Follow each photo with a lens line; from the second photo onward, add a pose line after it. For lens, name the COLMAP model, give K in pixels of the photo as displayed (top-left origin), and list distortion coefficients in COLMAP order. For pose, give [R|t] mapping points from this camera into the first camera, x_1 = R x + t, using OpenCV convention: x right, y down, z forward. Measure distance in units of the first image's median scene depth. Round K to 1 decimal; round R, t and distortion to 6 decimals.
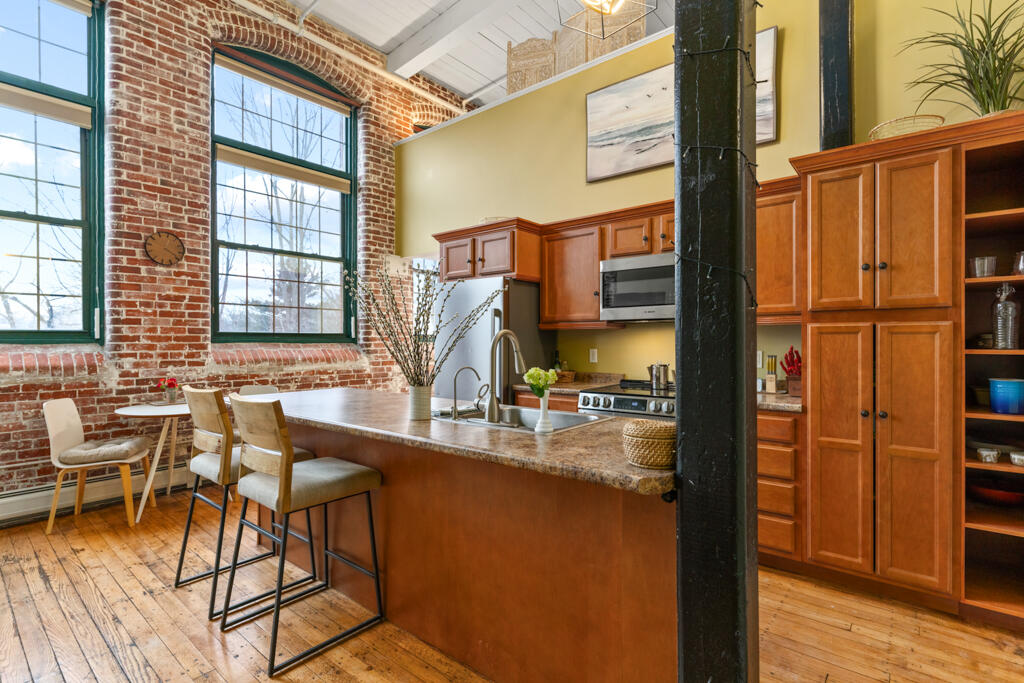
lens RADIAL K [[491.9, 0, 510.9], [0, 491.9, 341.0], [0, 0, 1]] dist [0.006147, 0.000859]
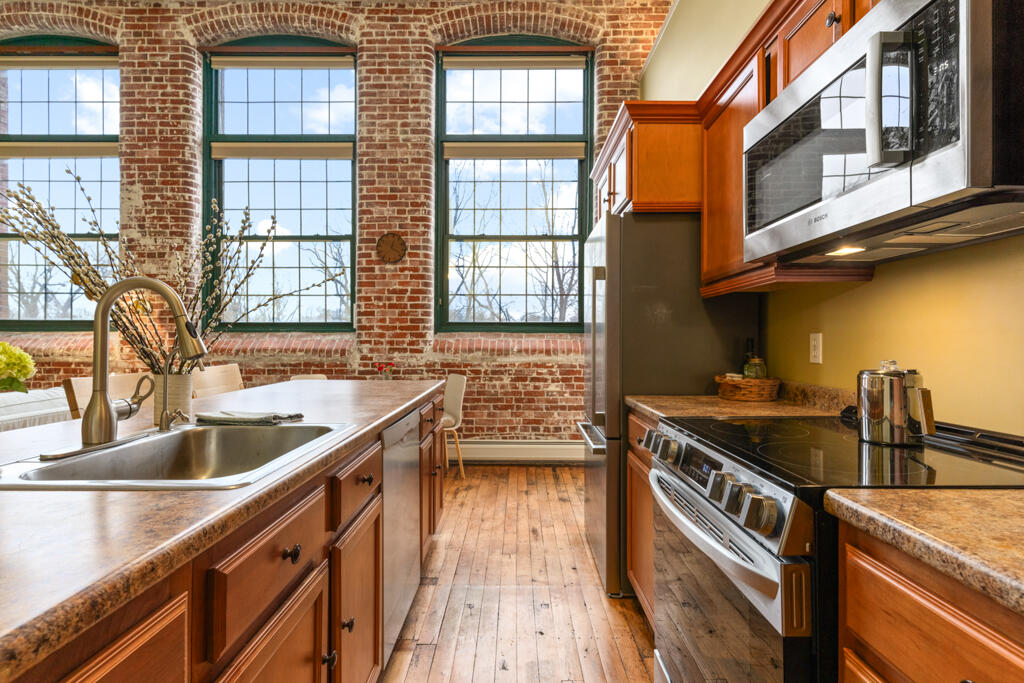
lens RADIAL K [[491.9, 0, 510.6], [0, 491.9, 341.6], [0, 0, 1]] dist [0.006147, 0.000859]
pose [[0.637952, 0.003284, -0.770069, 0.328901], [-0.002142, 0.999995, 0.002489, 0.022436], [0.770073, 0.000062, 0.637955, 0.474503]]
